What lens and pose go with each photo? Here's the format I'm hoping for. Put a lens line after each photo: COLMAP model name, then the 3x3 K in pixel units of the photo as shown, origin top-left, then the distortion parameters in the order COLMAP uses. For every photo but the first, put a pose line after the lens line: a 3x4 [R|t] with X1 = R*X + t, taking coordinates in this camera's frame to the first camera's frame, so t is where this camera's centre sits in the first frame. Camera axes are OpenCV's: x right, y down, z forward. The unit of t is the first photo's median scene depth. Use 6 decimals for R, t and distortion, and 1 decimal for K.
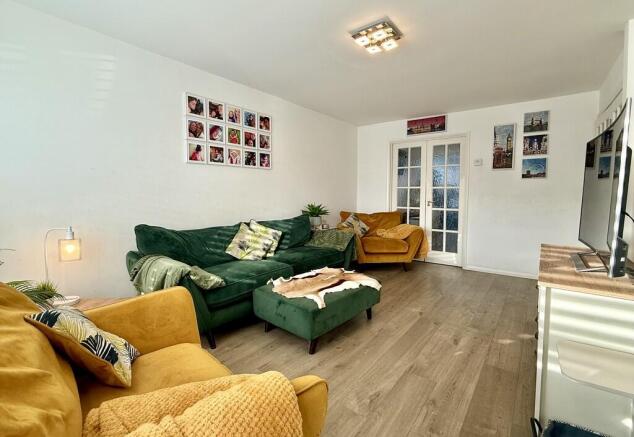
lens RADIAL K [[292.5, 0, 315.1], [0, 292.5, 217.2], [0, 0, 1]] dist [0.000288, 0.000155]
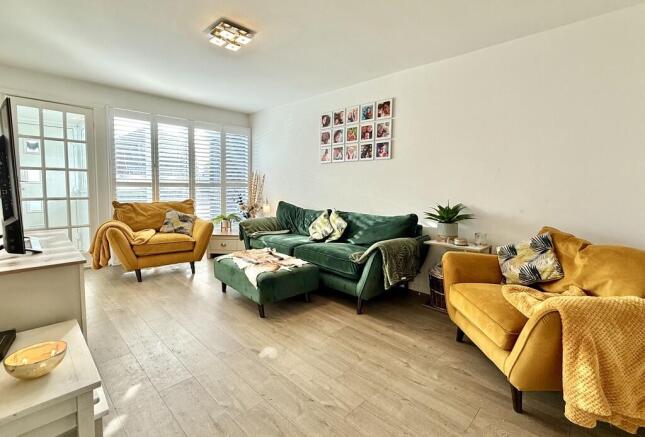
lens RADIAL K [[298.6, 0, 321.3], [0, 298.6, 212.7], [0, 0, 1]] dist [-0.000713, -0.000001]
pose [[-0.120203, 0.090199, -0.988643, 0.880085], [-0.095496, 0.990195, 0.101951, -0.082823], [0.988146, 0.106667, -0.110411, 1.023730]]
